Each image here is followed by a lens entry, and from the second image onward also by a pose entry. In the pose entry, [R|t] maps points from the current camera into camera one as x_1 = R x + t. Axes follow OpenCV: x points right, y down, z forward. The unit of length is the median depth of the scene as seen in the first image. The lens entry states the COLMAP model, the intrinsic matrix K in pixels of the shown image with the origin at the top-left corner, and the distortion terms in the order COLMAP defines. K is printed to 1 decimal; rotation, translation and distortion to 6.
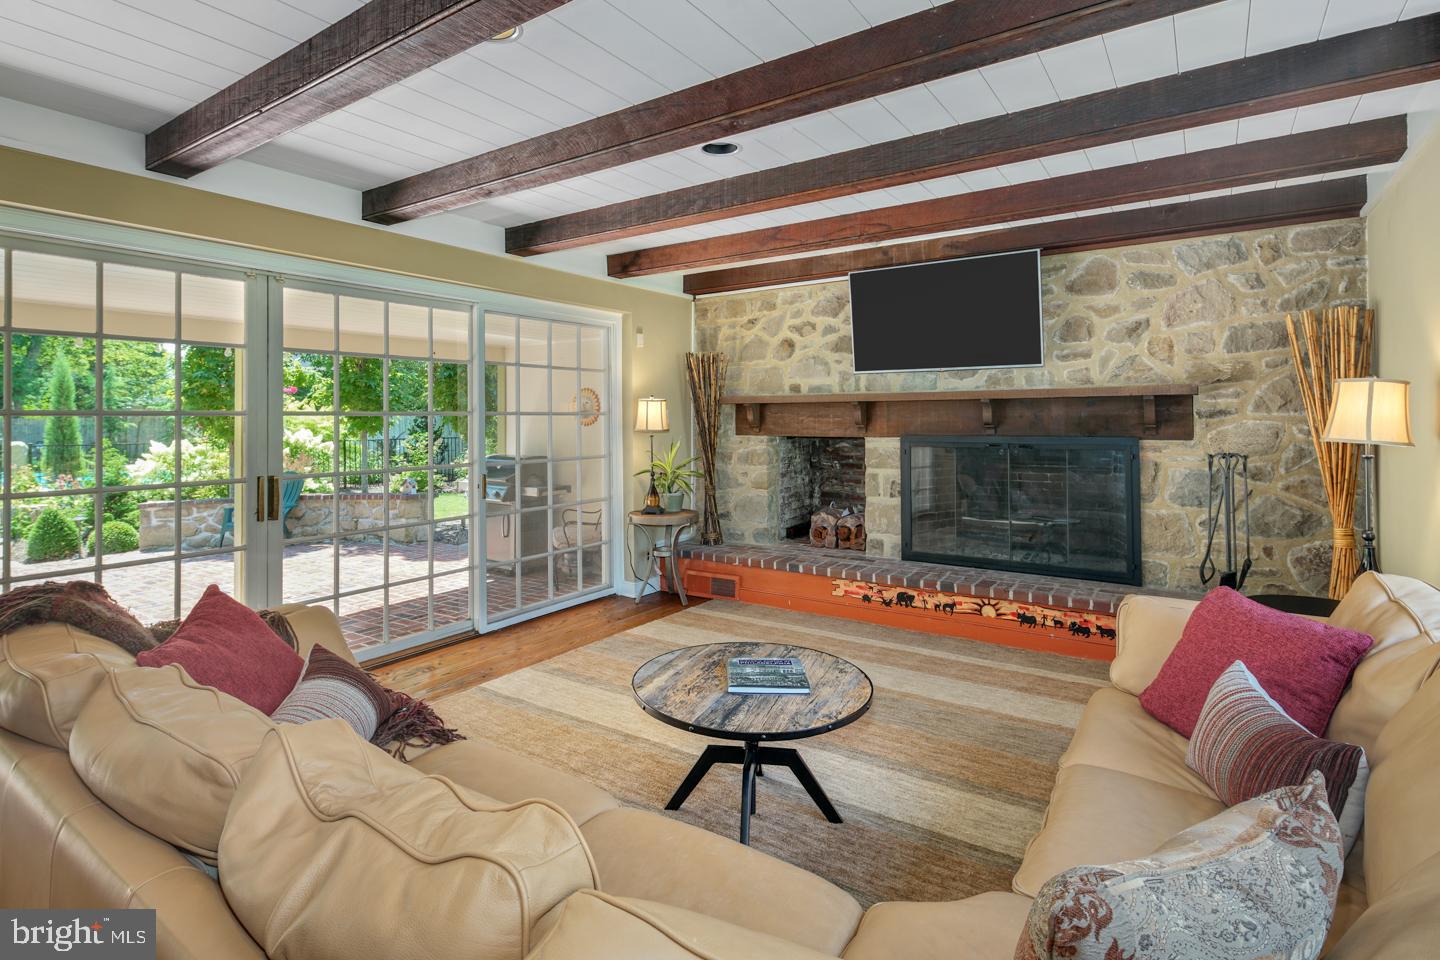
lens RADIAL K [[704.4, 0, 724.8], [0, 704.4, 397.4], [0, 0, 1]] dist [0.000621, 0.000059]
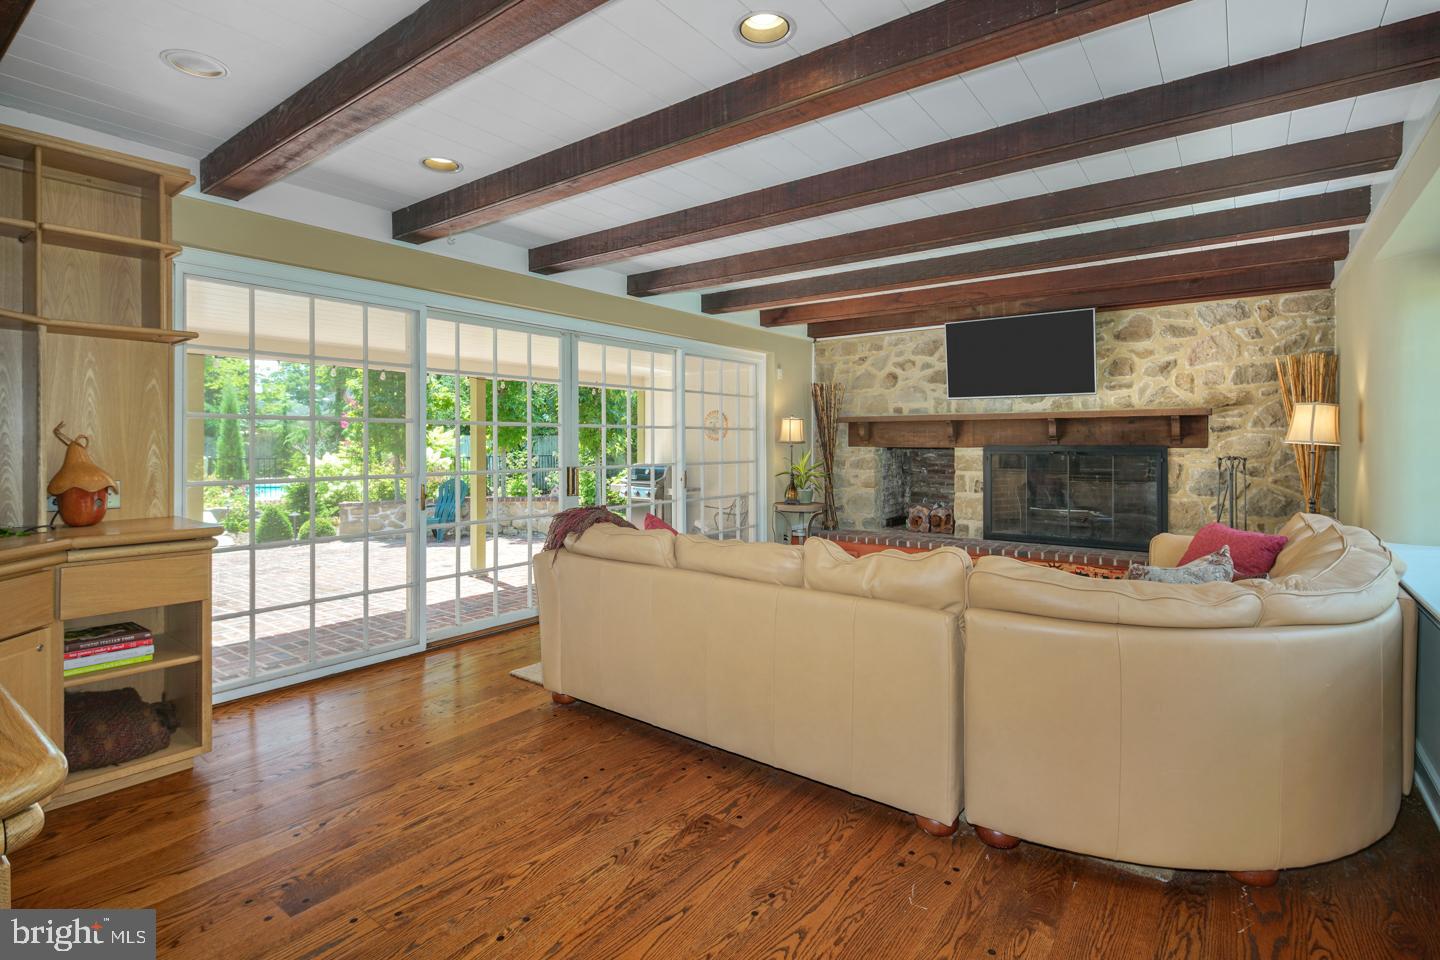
lens RADIAL K [[691.8, 0, 719.7], [0, 691.8, 435.5], [0, 0, 1]] dist [-0.000626, -0.000174]
pose [[0.998826, 0.004205, -0.048269, -0.201520], [-0.003292, 0.999815, 0.018976, 0.011992], [0.048340, -0.018795, 0.998654, -0.357107]]
